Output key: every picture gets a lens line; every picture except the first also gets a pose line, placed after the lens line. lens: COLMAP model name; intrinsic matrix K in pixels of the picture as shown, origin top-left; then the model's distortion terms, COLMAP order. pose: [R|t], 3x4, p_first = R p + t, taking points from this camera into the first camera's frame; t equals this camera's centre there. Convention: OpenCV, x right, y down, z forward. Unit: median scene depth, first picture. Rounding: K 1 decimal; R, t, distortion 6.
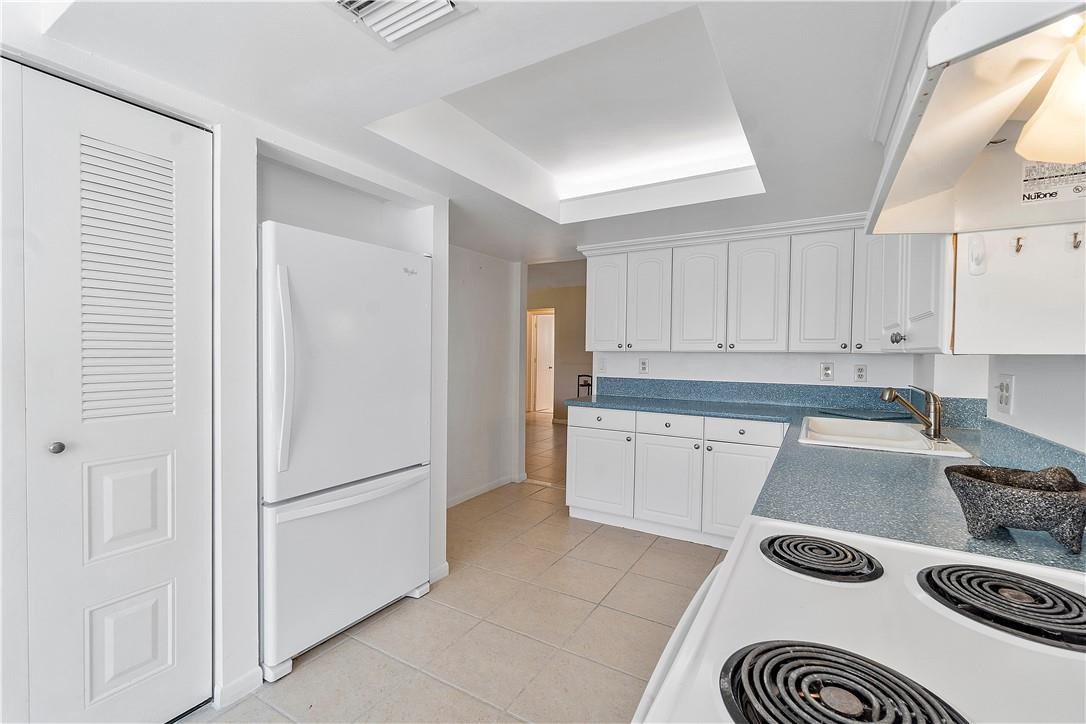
lens RADIAL K [[473.1, 0, 538.4], [0, 473.1, 355.3], [0, 0, 1]] dist [-0.000337, -0.000220]
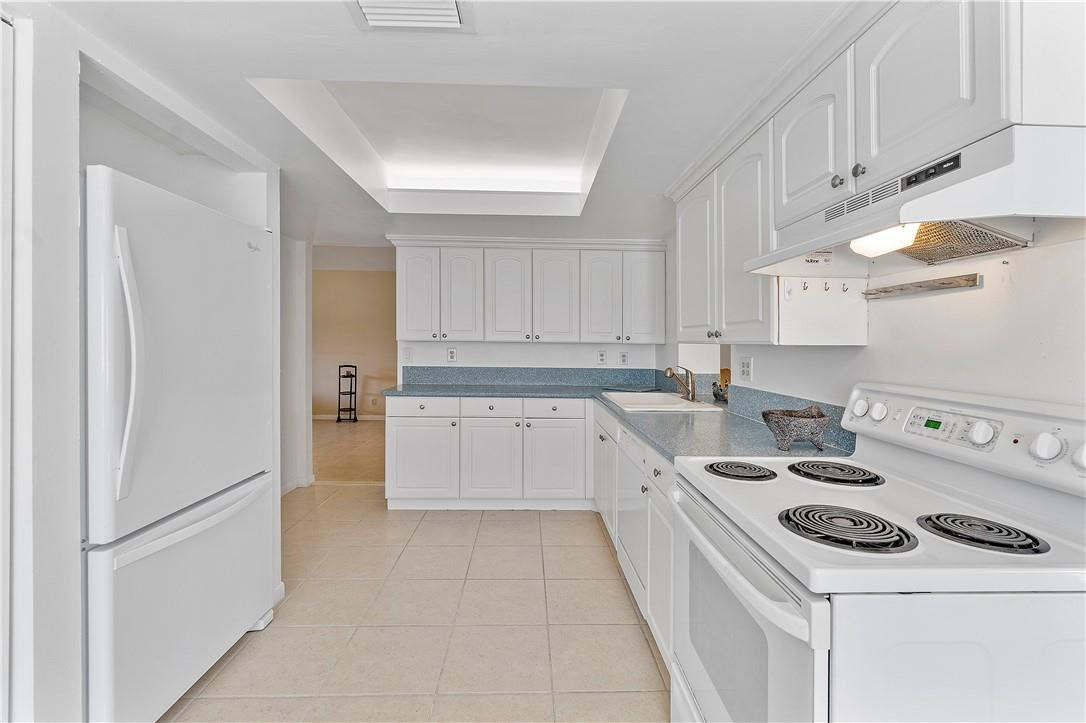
lens RADIAL K [[470.6, 0, 542.6], [0, 470.6, 331.1], [0, 0, 1]] dist [0.000189, 0.000127]
pose [[0.842864, 0.016625, 0.537869, -0.232015], [-0.001400, 0.999587, -0.028703, -0.000835], [-0.538125, 0.023440, 0.842539, 0.000805]]
